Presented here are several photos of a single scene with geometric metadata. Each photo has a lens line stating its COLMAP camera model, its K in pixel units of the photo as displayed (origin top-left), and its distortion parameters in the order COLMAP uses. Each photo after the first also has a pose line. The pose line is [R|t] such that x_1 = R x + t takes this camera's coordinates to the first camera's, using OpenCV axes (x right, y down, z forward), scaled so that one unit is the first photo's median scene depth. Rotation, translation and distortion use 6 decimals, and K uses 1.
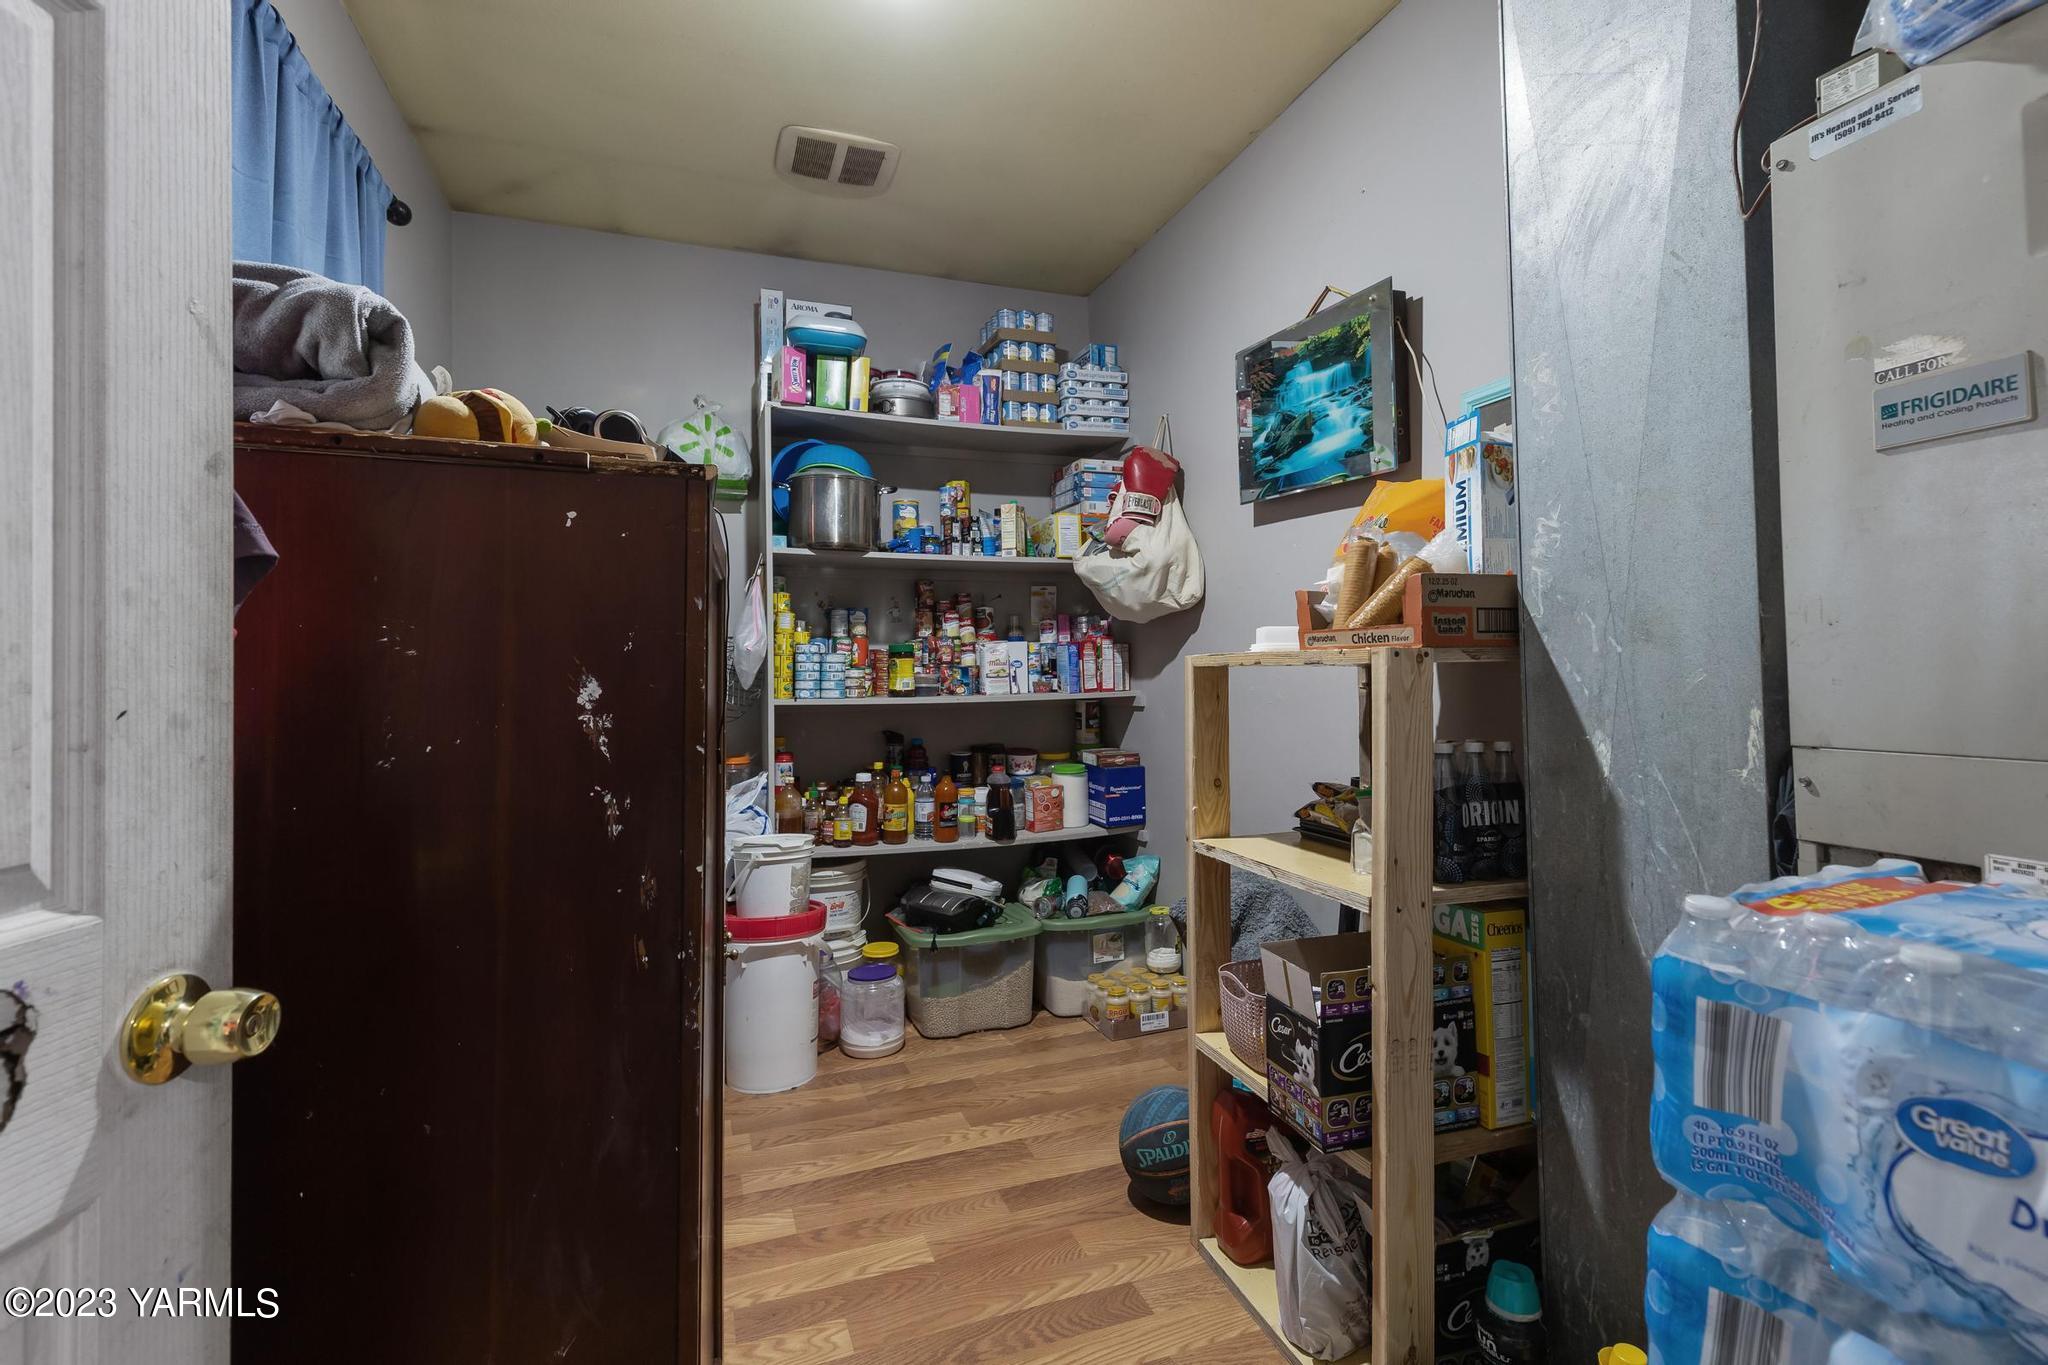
lens RADIAL K [[913.0, 0, 1024.0], [0, 913.0, 682.5], [0, 0, 1]] dist [0.000863, -0.000123]
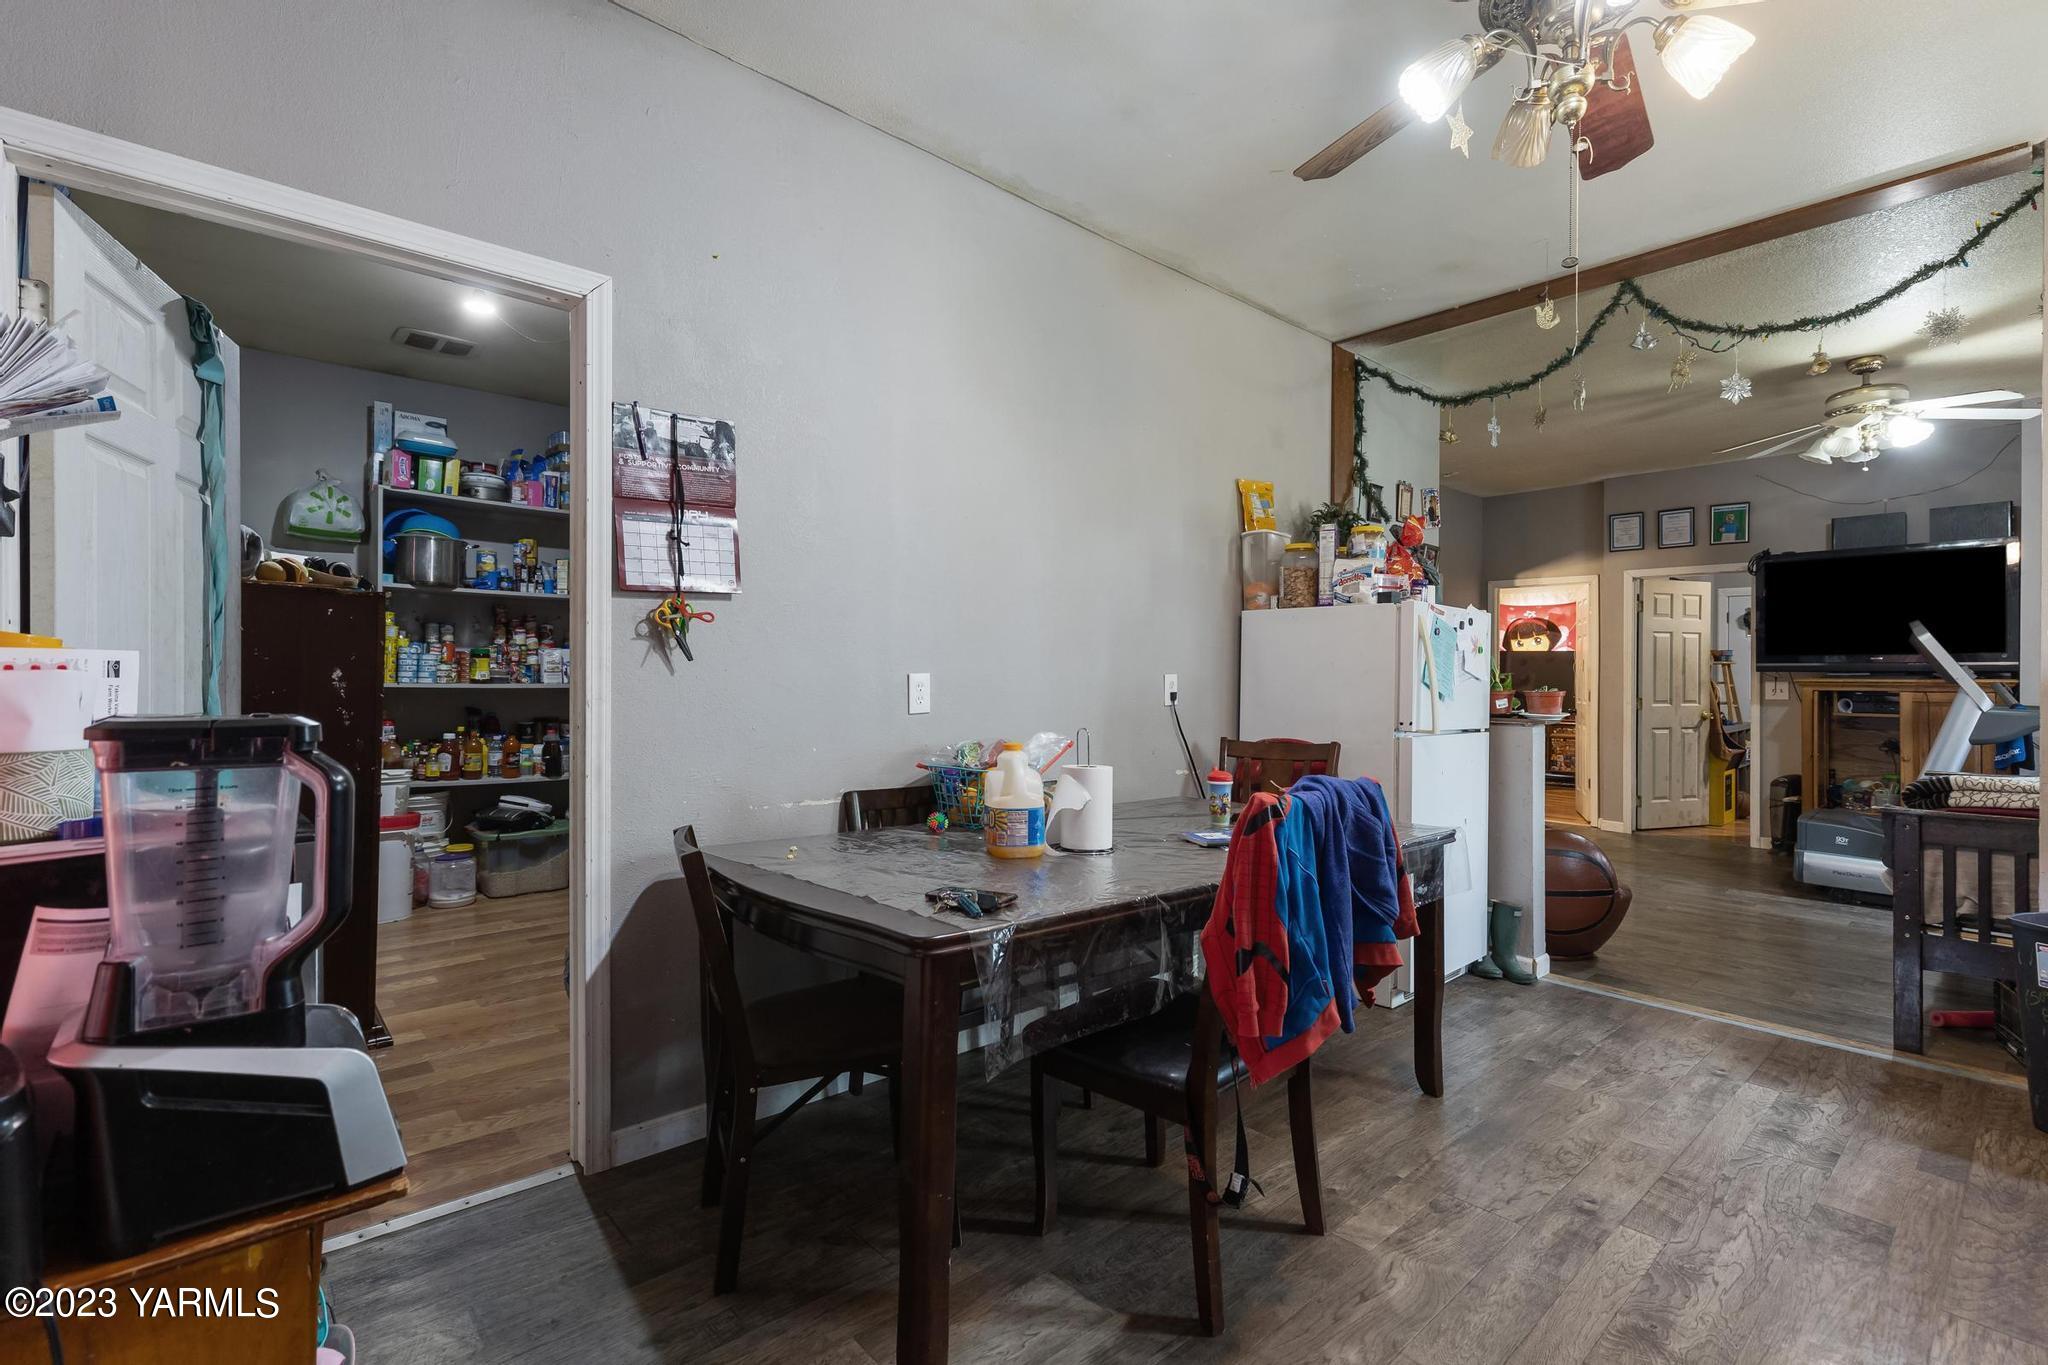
lens RADIAL K [[913.0, 0, 1024.0], [0, 913.0, 682.5], [0, 0, 1]] dist [0.000863, -0.000123]
pose [[0.925736, 0.019971, 0.377642, 0.131274], [-0.019988, 0.999793, -0.003874, 0.001796], [-0.377641, -0.003962, 0.925944, -0.752878]]
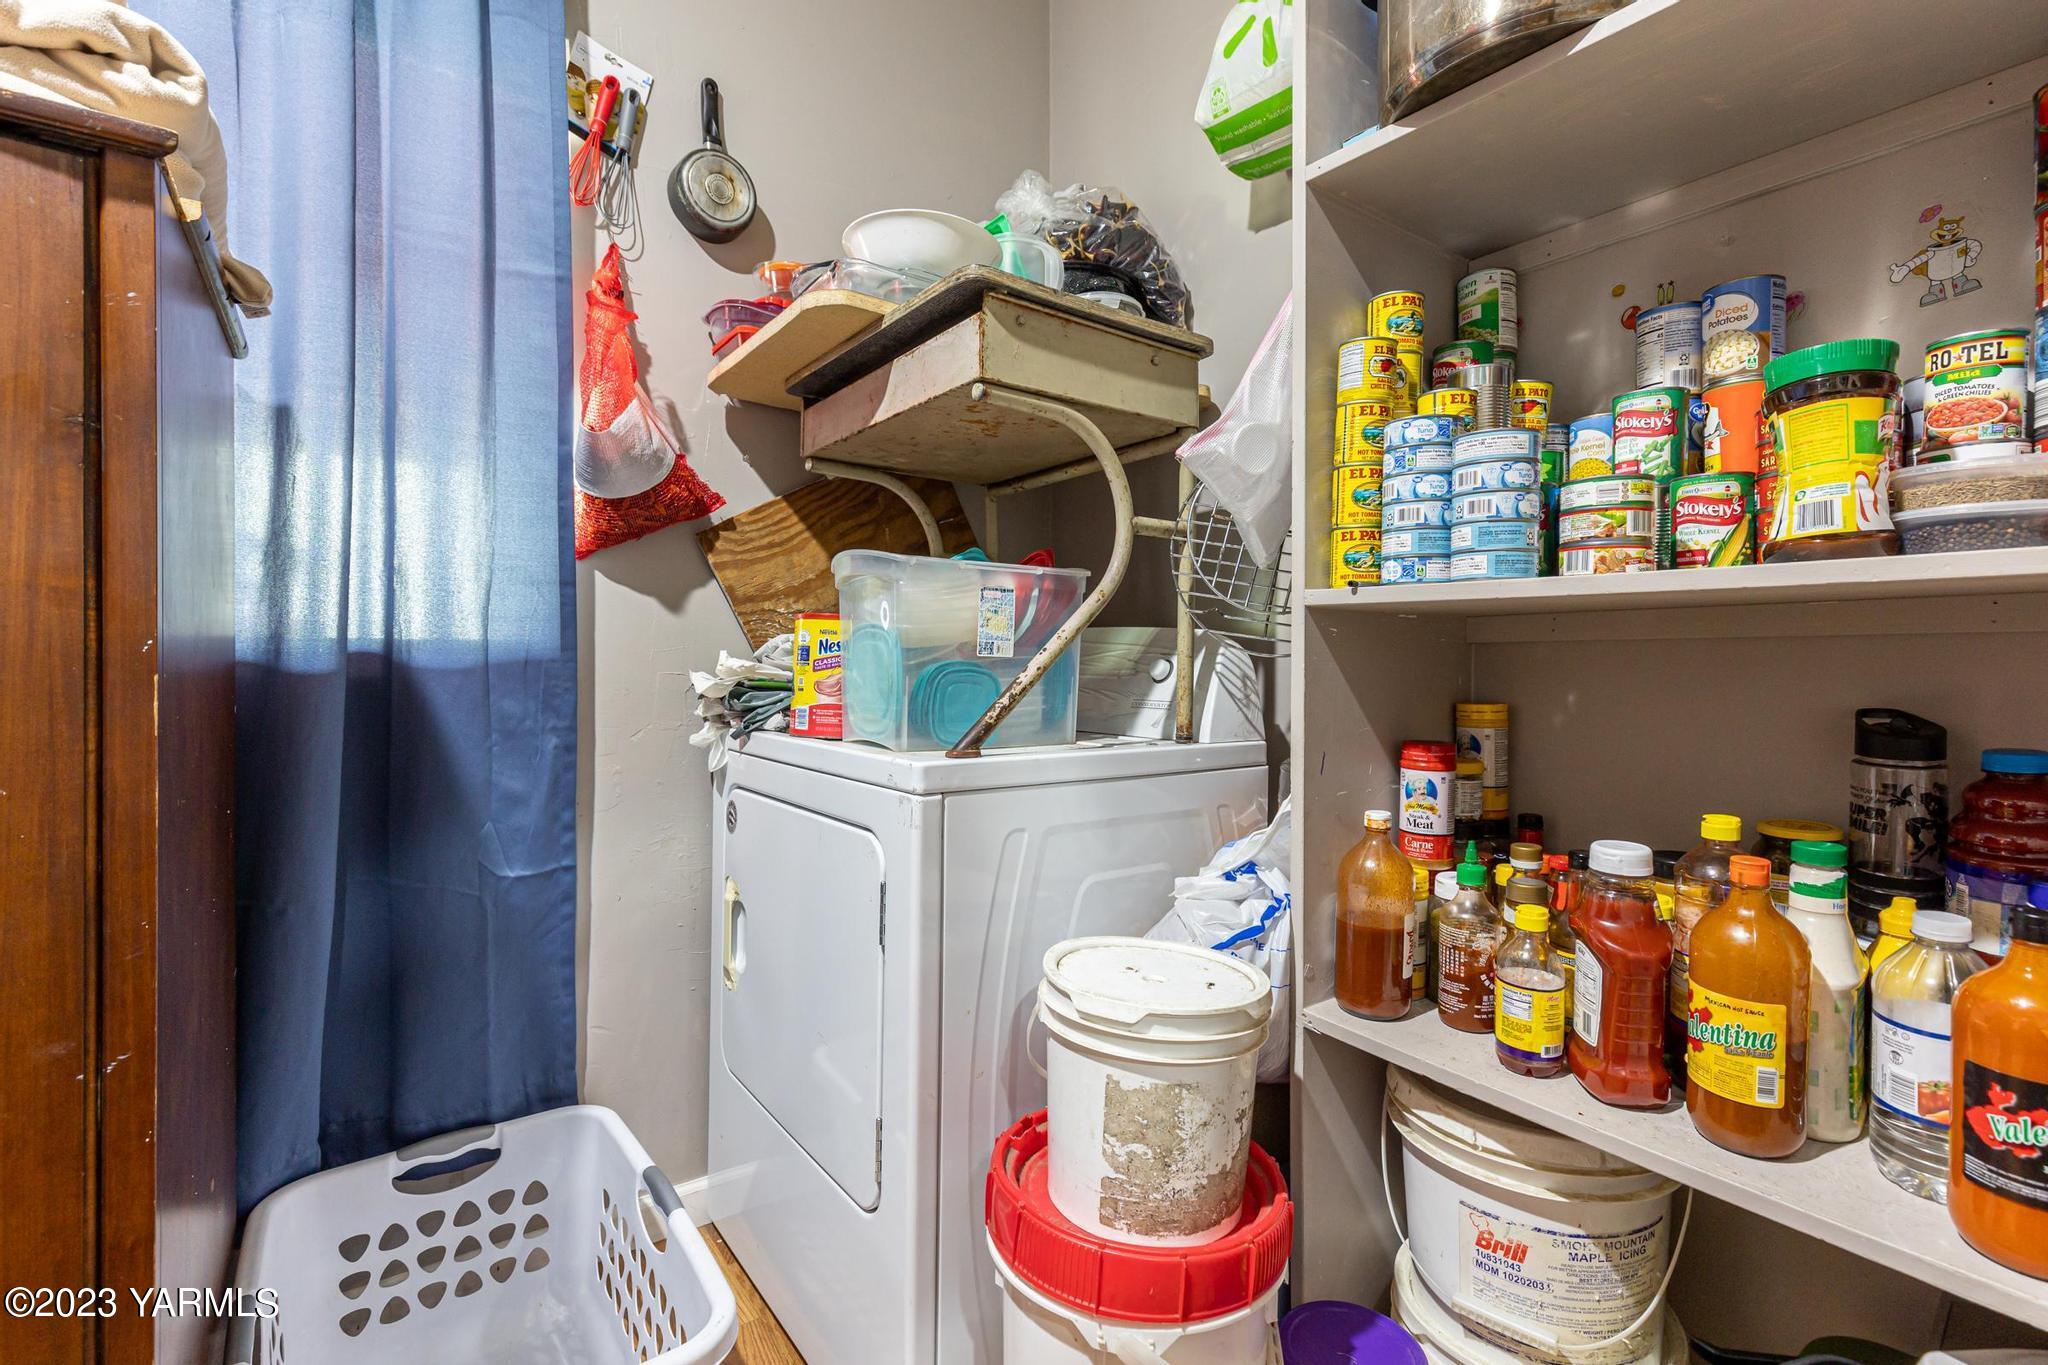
lens RADIAL K [[913.0, 0, 1024.0], [0, 913.0, 682.5], [0, 0, 1]] dist [0.000863, -0.000123]
pose [[0.290803, 0.031802, -0.956254, 0.040562], [-0.011090, 0.999492, 0.029868, 0.042566], [0.956719, 0.001919, 0.291008, 0.731702]]
